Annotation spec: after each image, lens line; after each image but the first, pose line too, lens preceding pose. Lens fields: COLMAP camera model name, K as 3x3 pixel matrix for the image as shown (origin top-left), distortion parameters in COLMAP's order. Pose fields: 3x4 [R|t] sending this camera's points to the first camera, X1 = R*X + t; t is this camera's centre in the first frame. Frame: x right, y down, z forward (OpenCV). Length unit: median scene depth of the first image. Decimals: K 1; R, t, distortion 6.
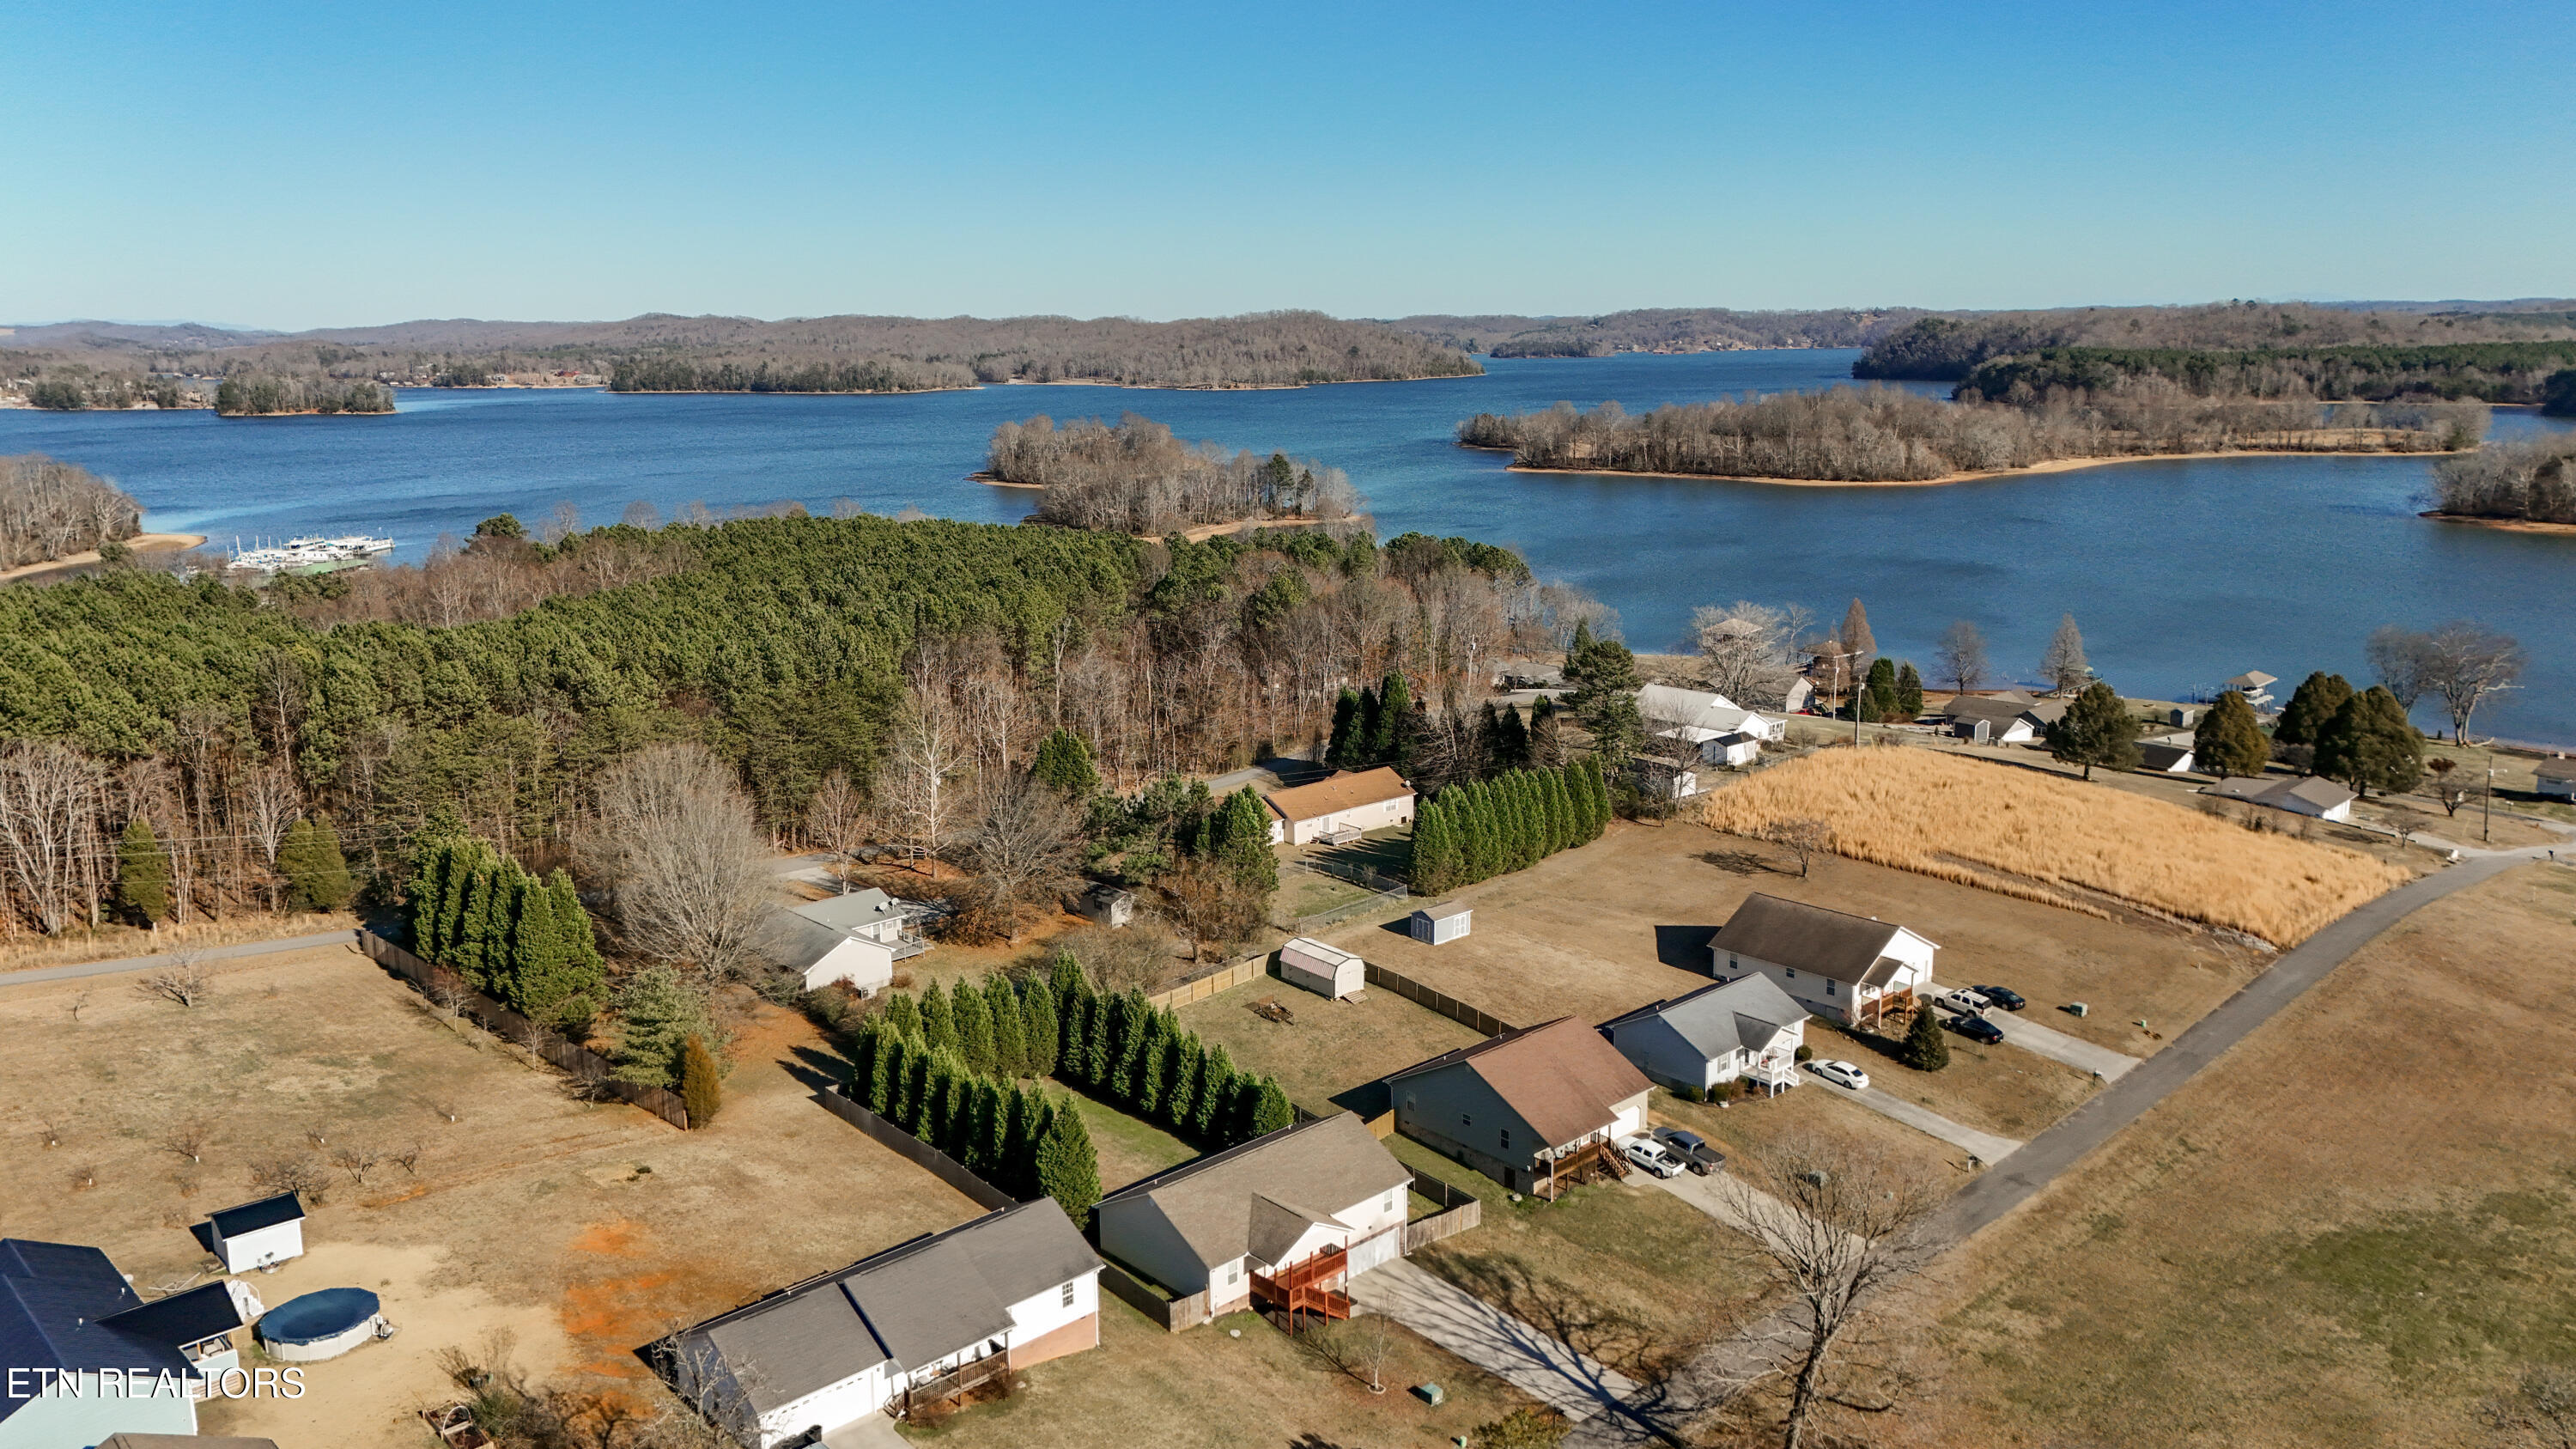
lens RADIAL K [[1877.1, 0, 1289.5], [0, 1877.1, 728.7], [0, 0, 1]] dist [0.087466, -0.081161]
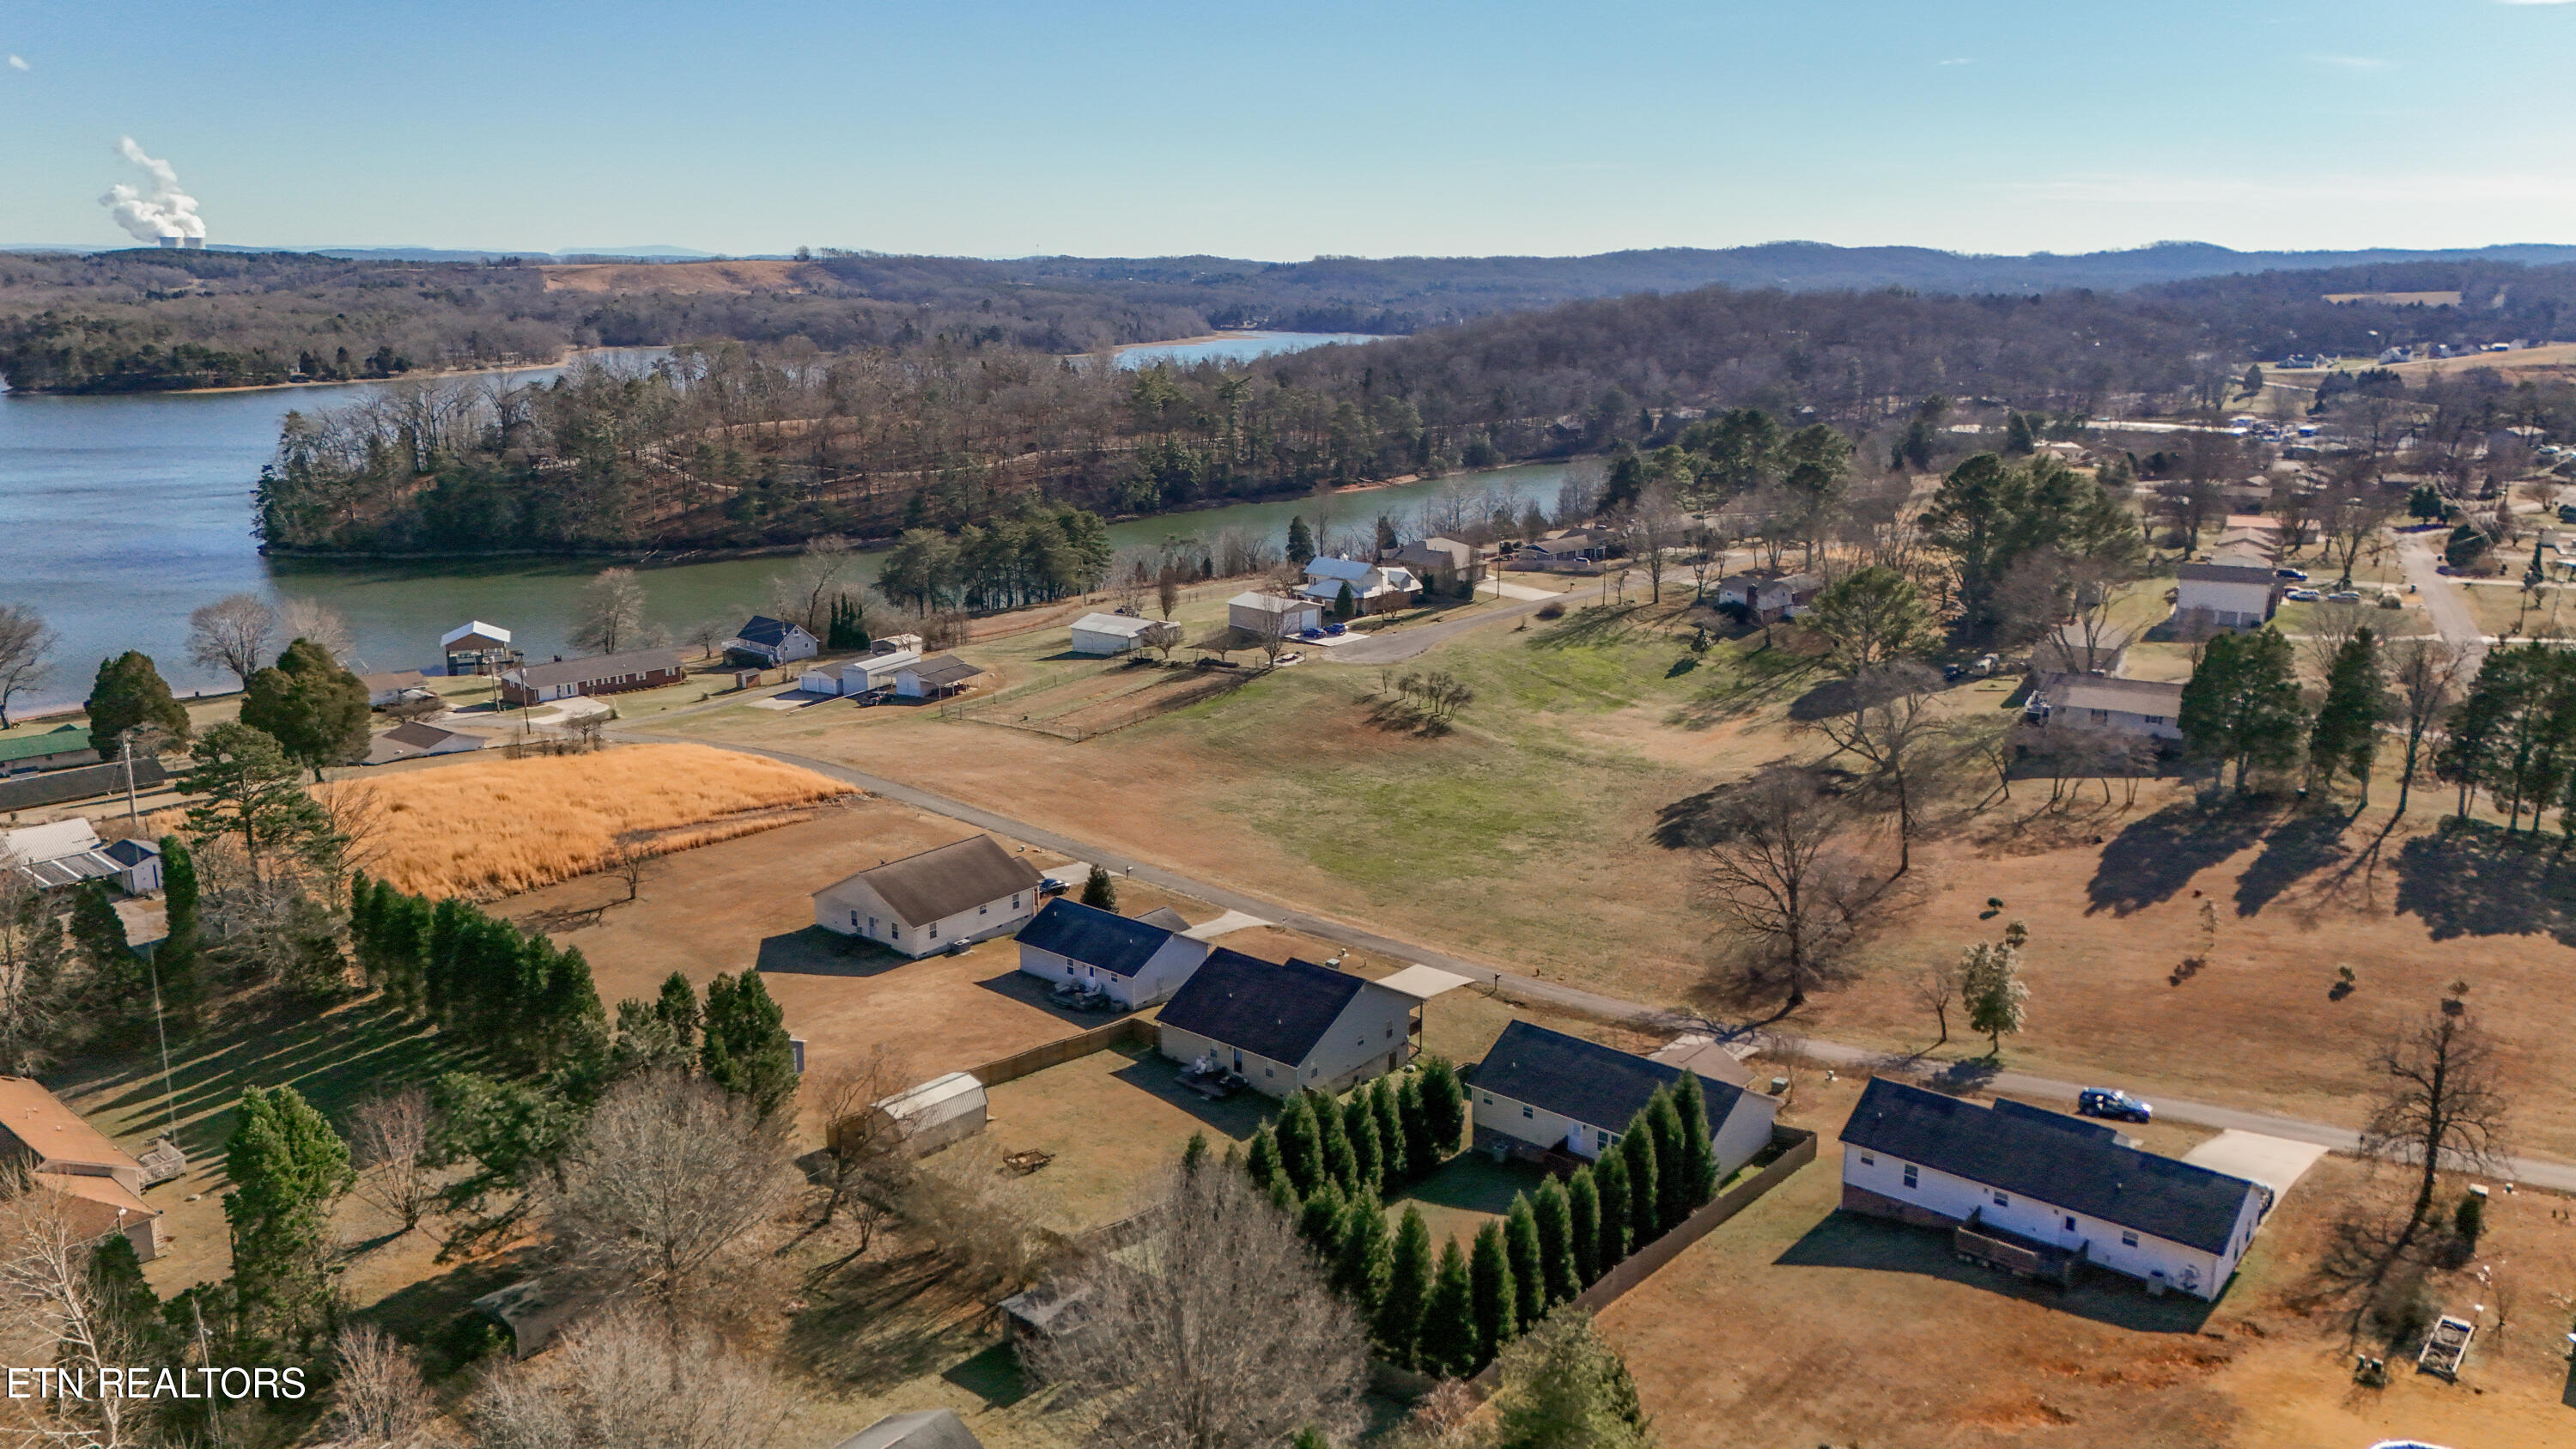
lens RADIAL K [[1877.1, 0, 1279.6], [0, 1877.1, 727.7], [0, 0, 1]] dist [0.087466, -0.081161]
pose [[-0.129675, -0.223481, 0.966044, -0.111801], [0.208607, 0.946316, 0.246919, -0.028177], [-0.969365, 0.233543, -0.076094, 0.141973]]
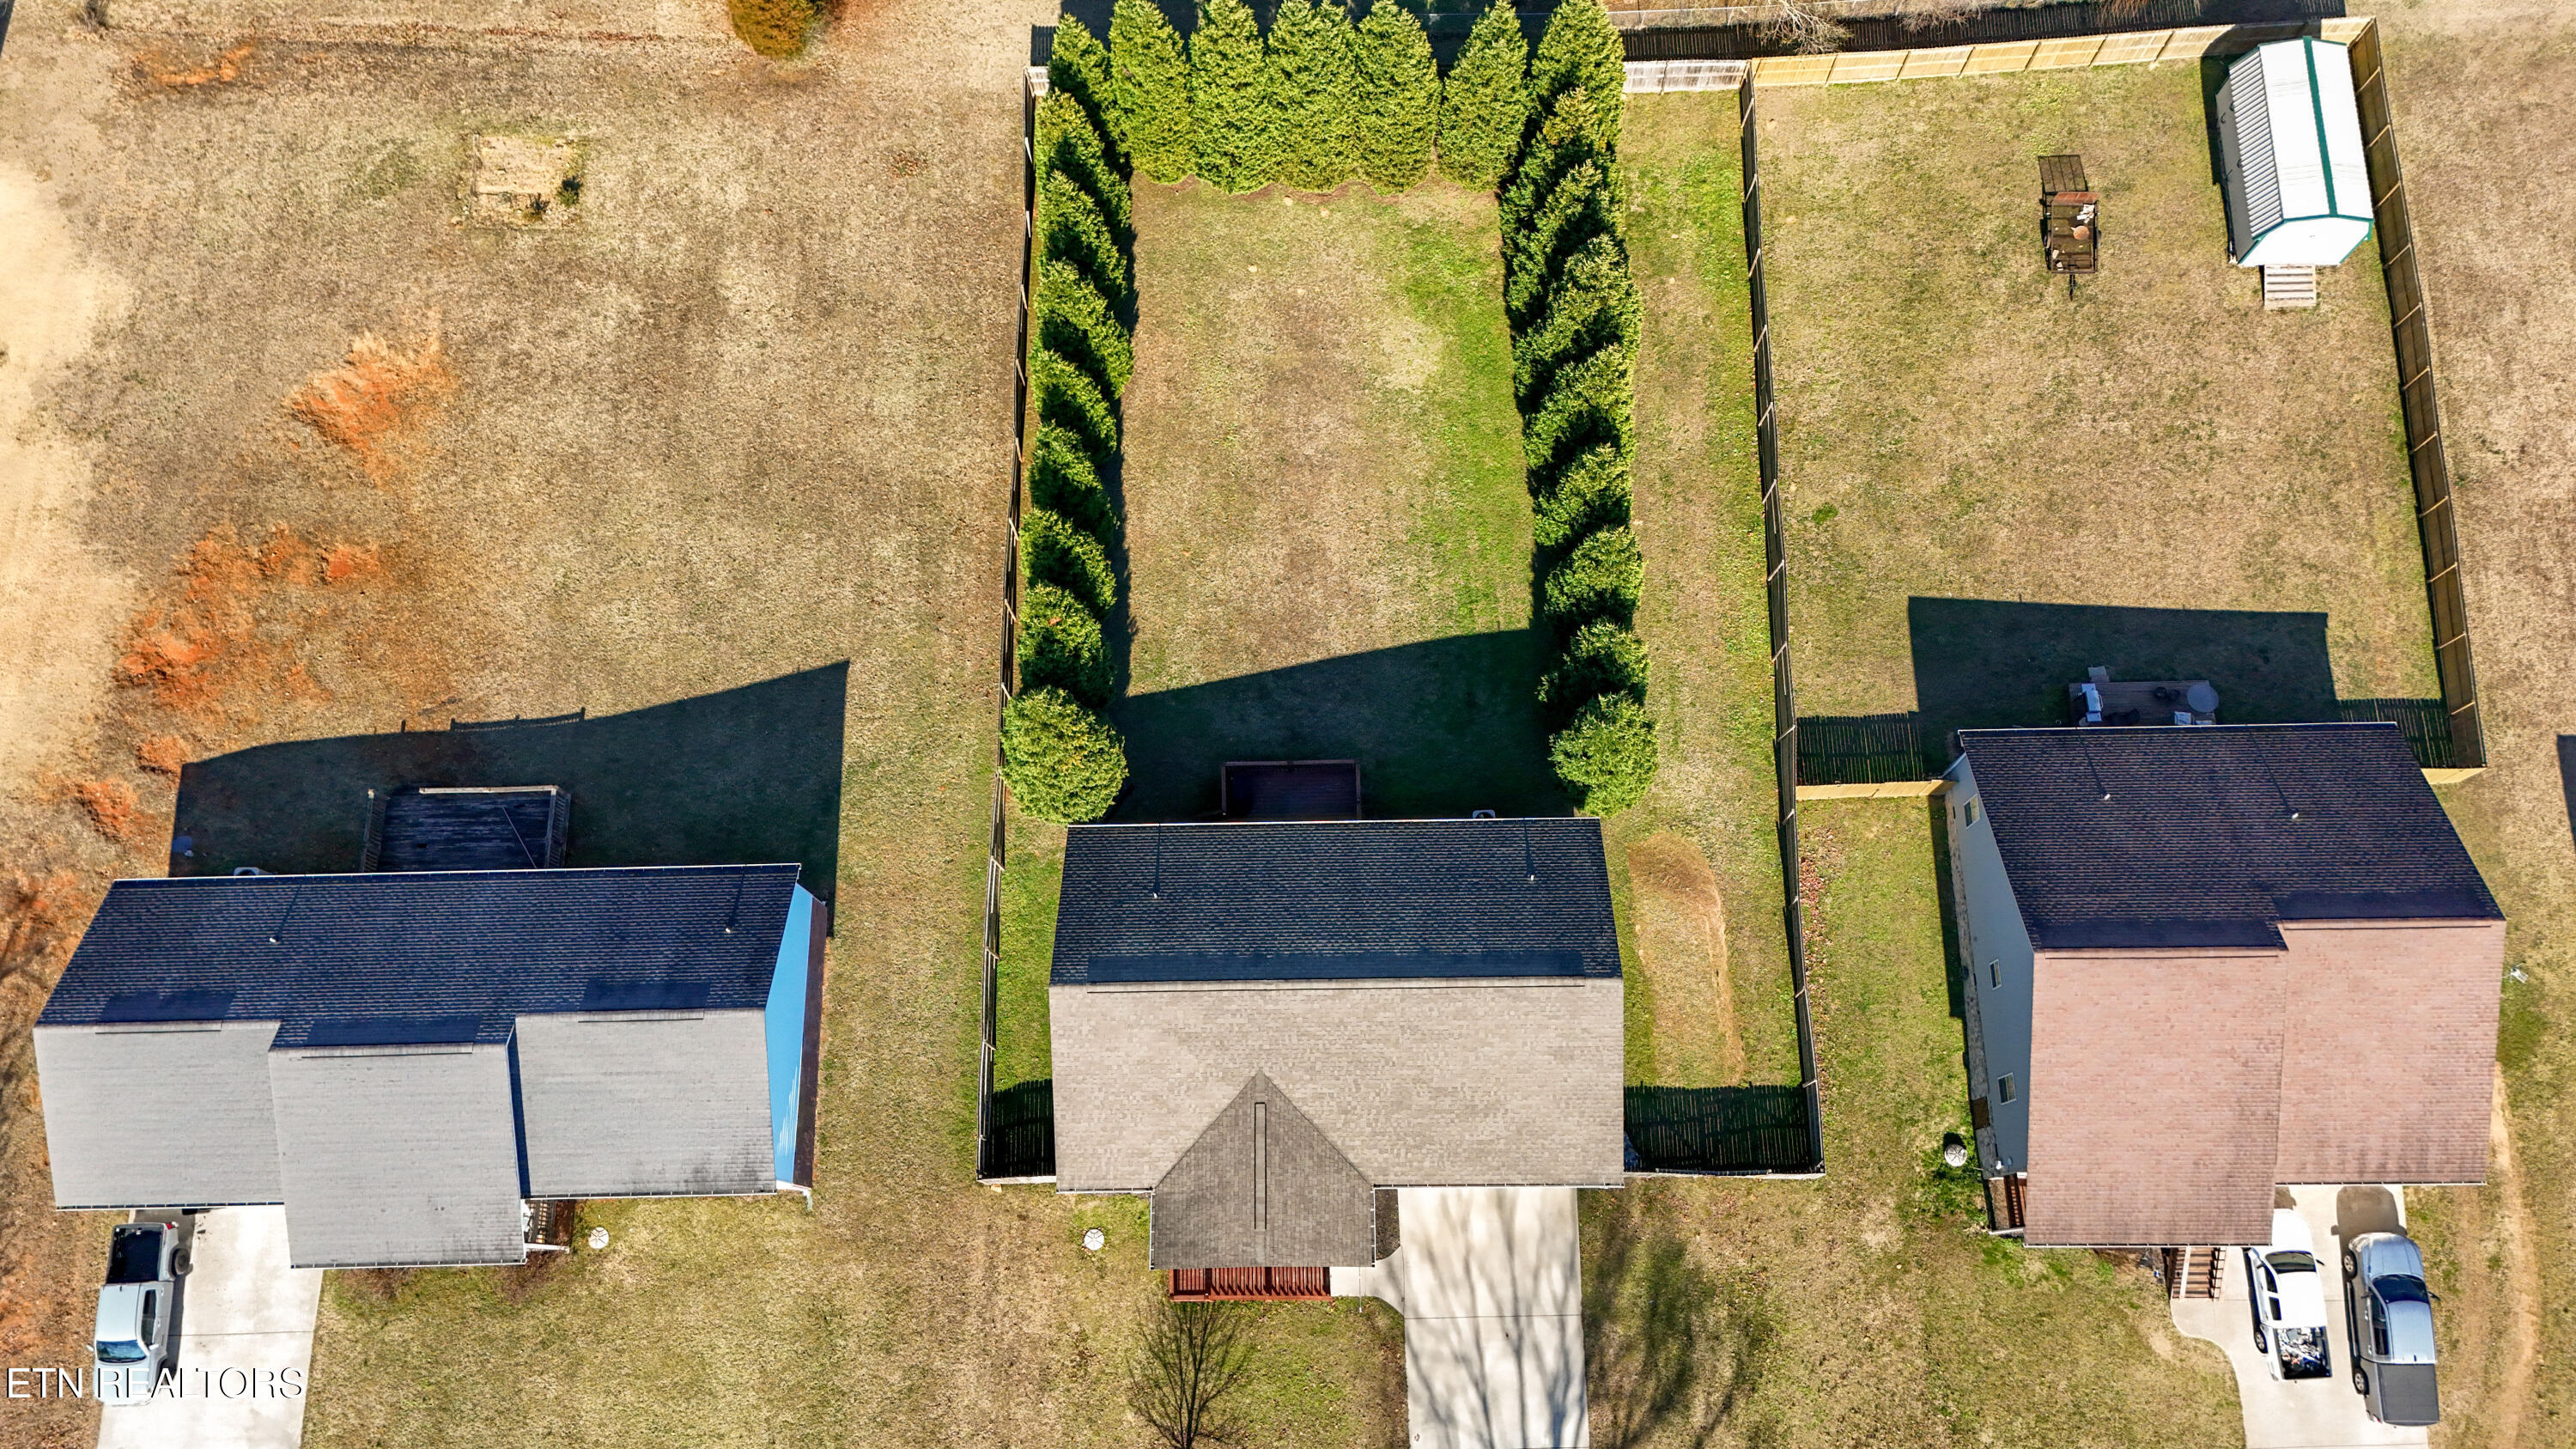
lens RADIAL K [[1877.1, 0, 1308.9], [0, 1877.1, 708.3], [0, 0, 1]] dist [0.087466, -0.081161]
pose [[0.742182, 0.634869, -0.214728, 0.004031], [-0.111818, 0.433203, 0.894333, -0.026567], [0.660805, -0.639747, 0.392505, 0.099559]]
